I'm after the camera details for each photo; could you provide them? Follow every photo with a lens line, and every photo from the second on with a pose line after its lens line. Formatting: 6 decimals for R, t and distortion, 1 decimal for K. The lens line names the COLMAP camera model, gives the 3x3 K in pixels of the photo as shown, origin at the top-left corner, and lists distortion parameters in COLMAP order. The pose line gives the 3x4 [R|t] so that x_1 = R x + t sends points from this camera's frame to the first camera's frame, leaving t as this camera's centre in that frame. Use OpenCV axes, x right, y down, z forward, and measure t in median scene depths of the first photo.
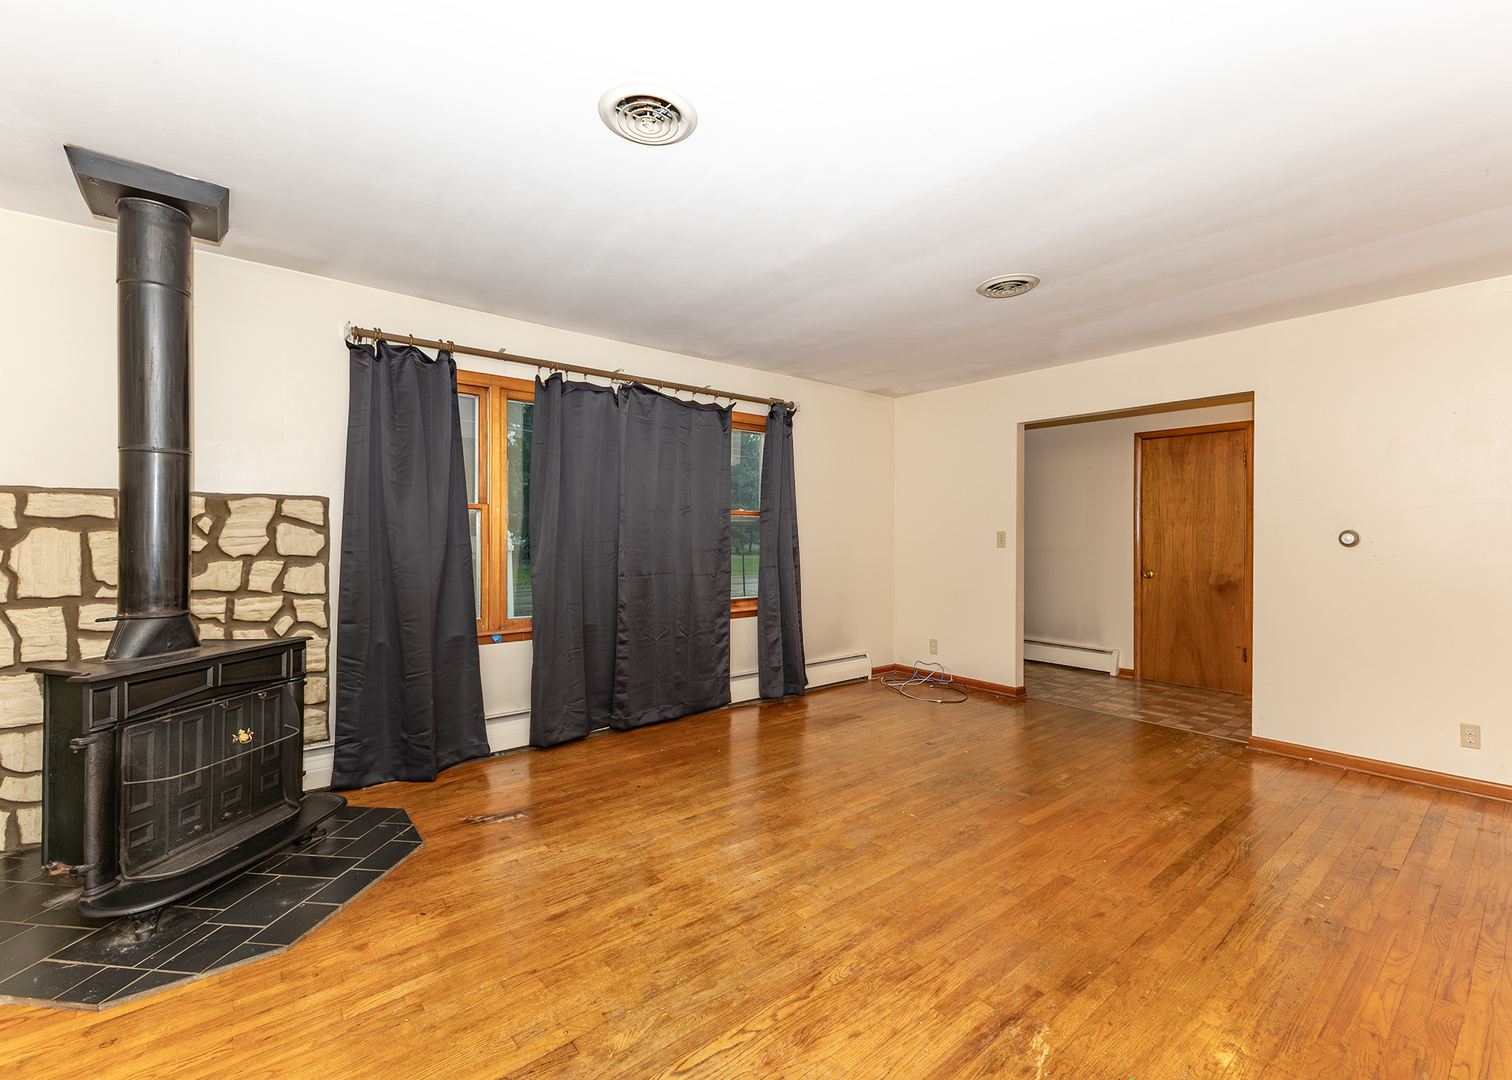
lens RADIAL K [[669.7, 0, 761.0], [0, 669.7, 536.3], [0, 0, 1]] dist [0.002253, 0.000225]
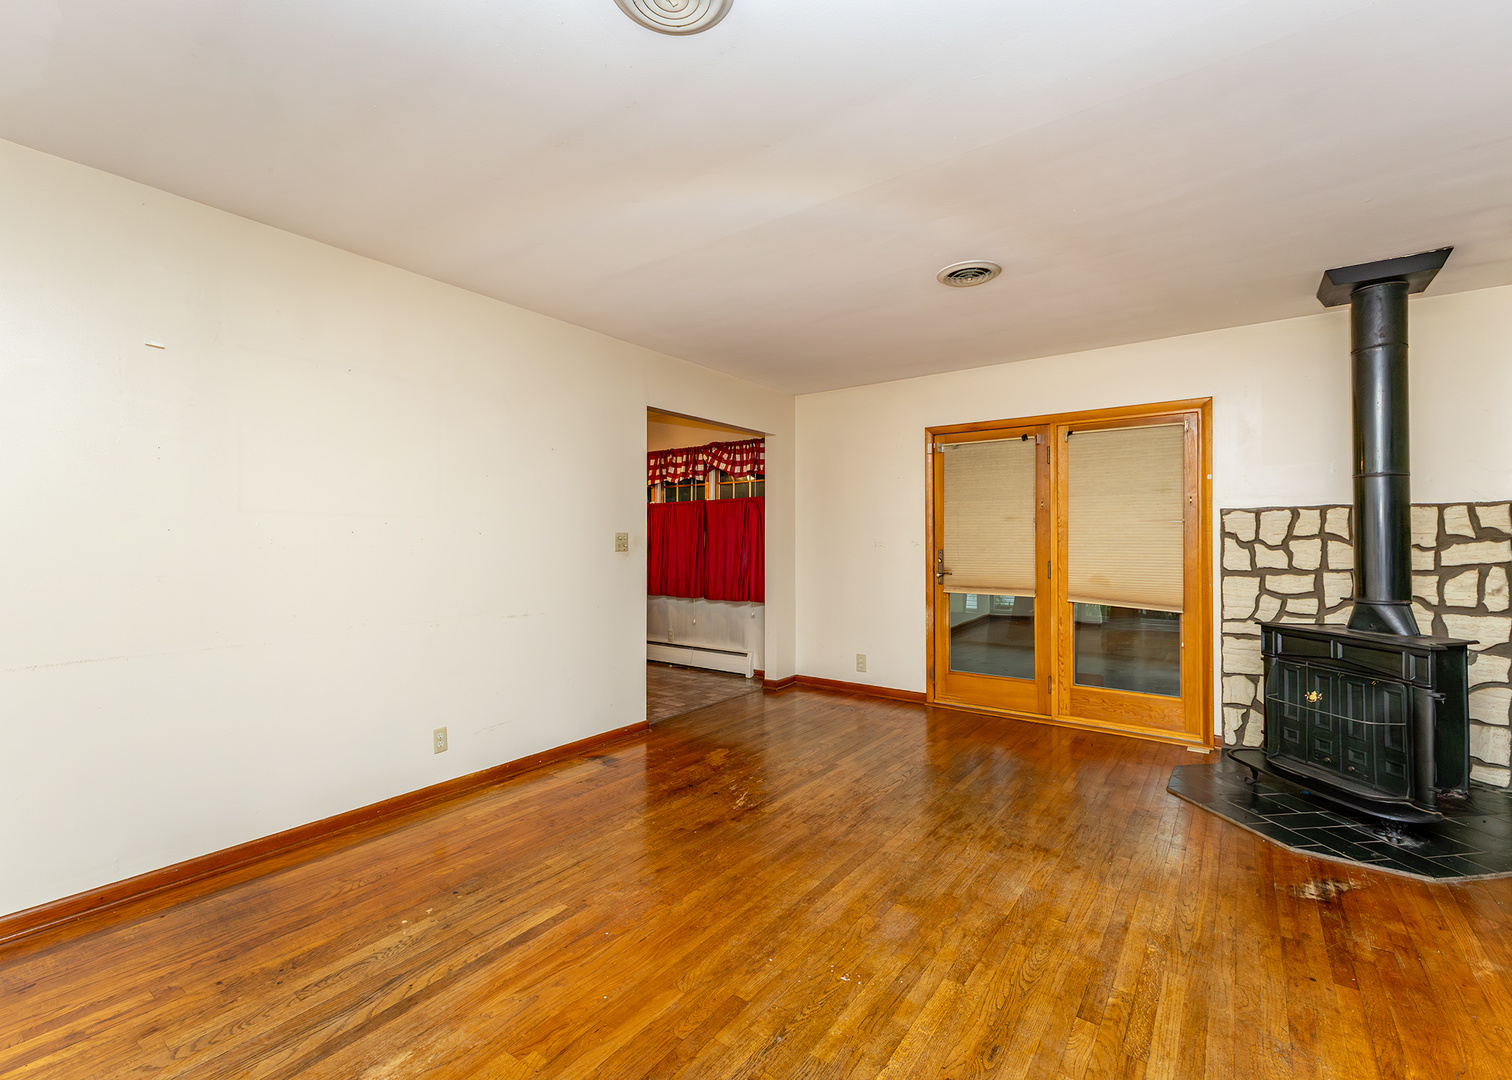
lens RADIAL K [[669.7, 0, 761.0], [0, 669.7, 536.3], [0, 0, 1]] dist [0.002253, 0.000225]
pose [[-0.970589, -0.003691, -0.240712, 0.564705], [-0.001562, 0.999958, -0.009036, 0.003227], [0.240736, -0.008394, -0.970554, 1.983387]]
